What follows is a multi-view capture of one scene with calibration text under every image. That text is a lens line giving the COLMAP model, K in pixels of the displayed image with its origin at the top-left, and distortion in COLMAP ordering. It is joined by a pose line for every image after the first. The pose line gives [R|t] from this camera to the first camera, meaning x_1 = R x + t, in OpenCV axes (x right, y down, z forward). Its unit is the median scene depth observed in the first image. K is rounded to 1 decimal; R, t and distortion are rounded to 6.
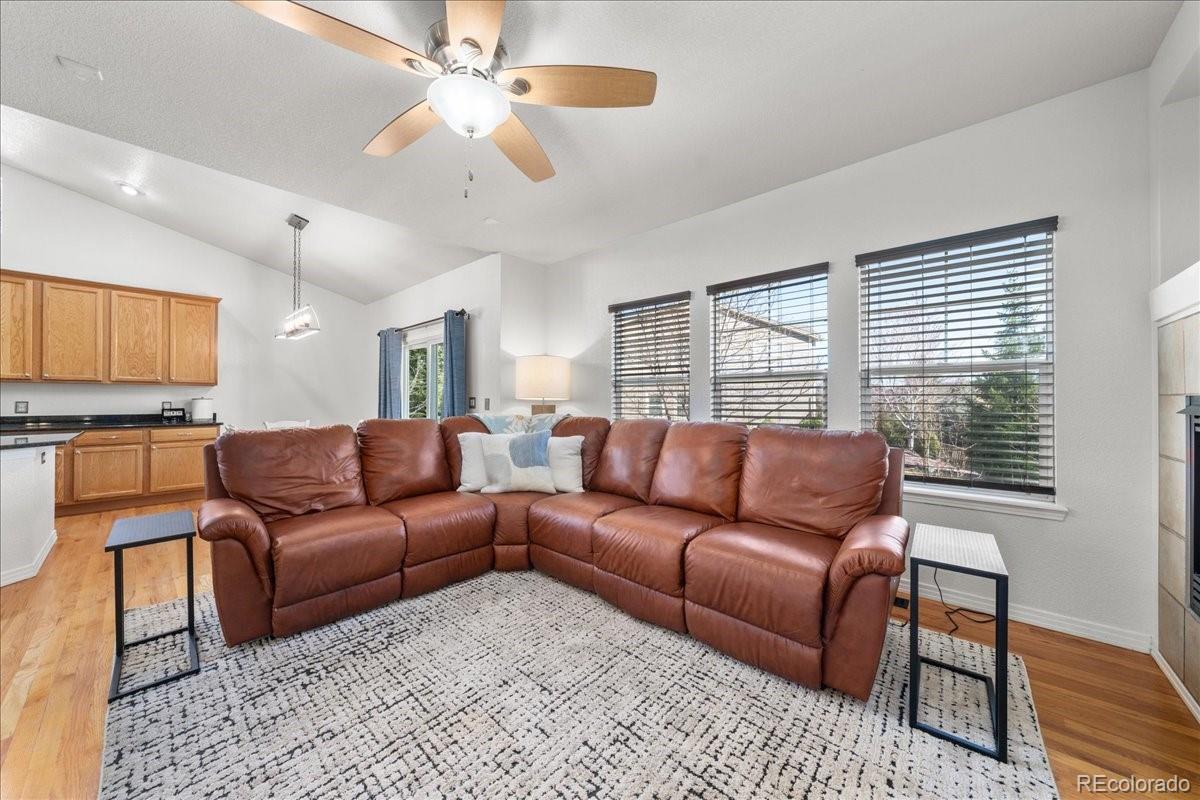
lens RADIAL K [[412.7, 0, 596.5], [0, 412.7, 399.2], [0, 0, 1]] dist [0.000874, 0.000070]
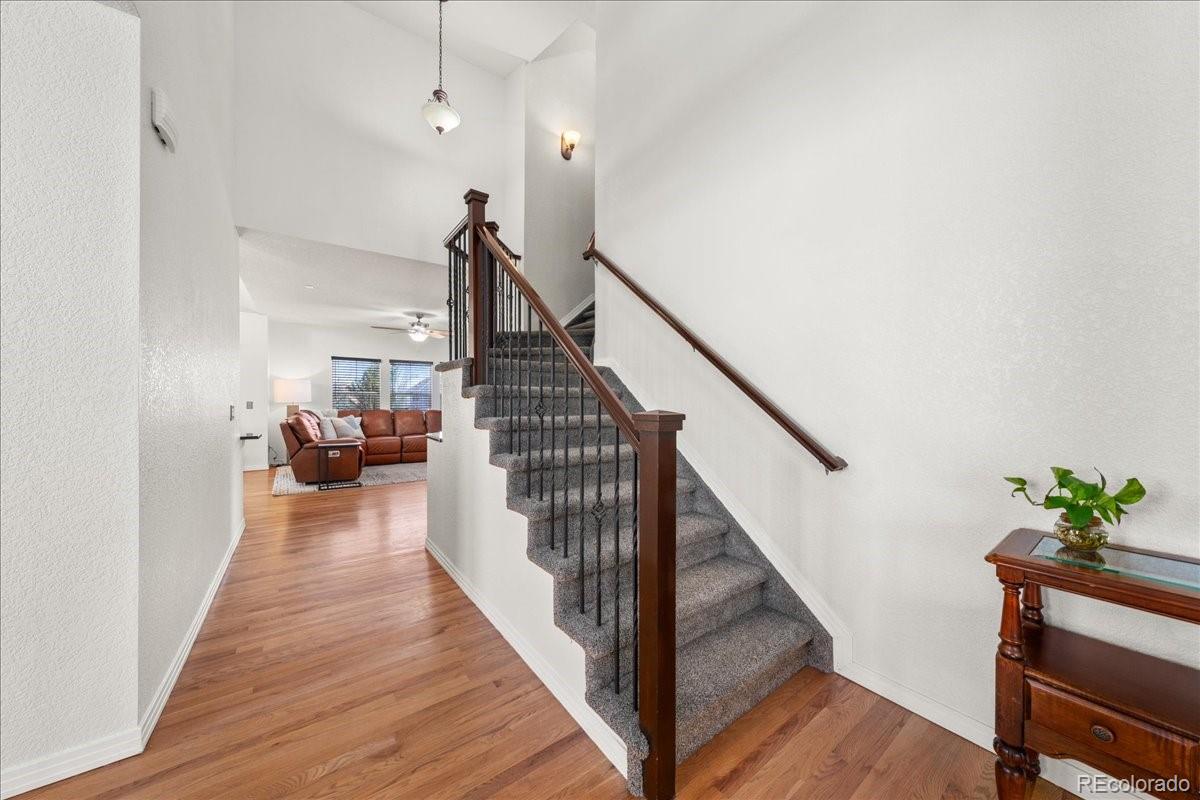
lens RADIAL K [[412.7, 0, 596.5], [0, 412.7, 399.2], [0, 0, 1]] dist [0.000874, 0.000070]
pose [[0.213530, 0.002686, 0.976933, -2.593130], [-0.002344, 0.999995, -0.002237, -0.018371], [-0.976934, -0.001812, 0.213535, -1.106657]]
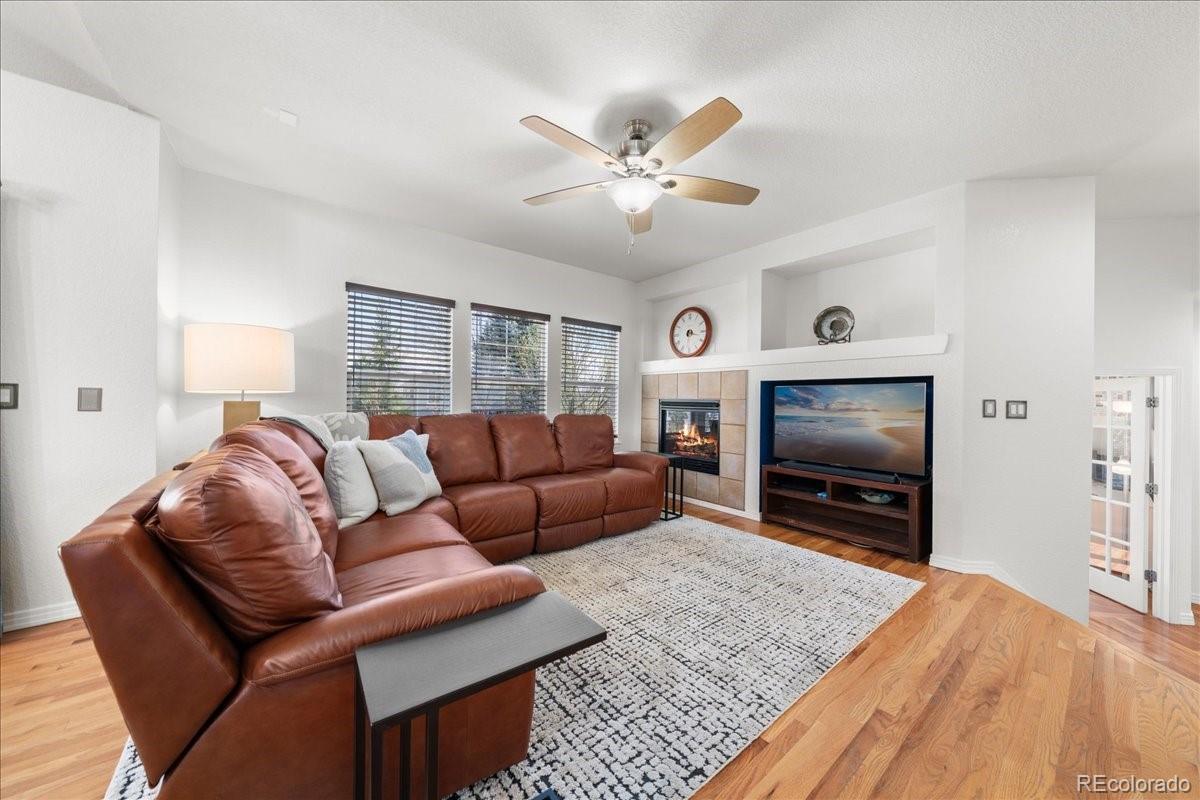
lens RADIAL K [[412.7, 0, 596.5], [0, 412.7, 399.2], [0, 0, 1]] dist [0.000874, 0.000070]
pose [[0.176058, 0.003441, 0.984374, -1.076993], [-0.015224, 0.999884, -0.000772, 0.003888], [-0.984262, -0.014850, 0.176090, 0.539066]]
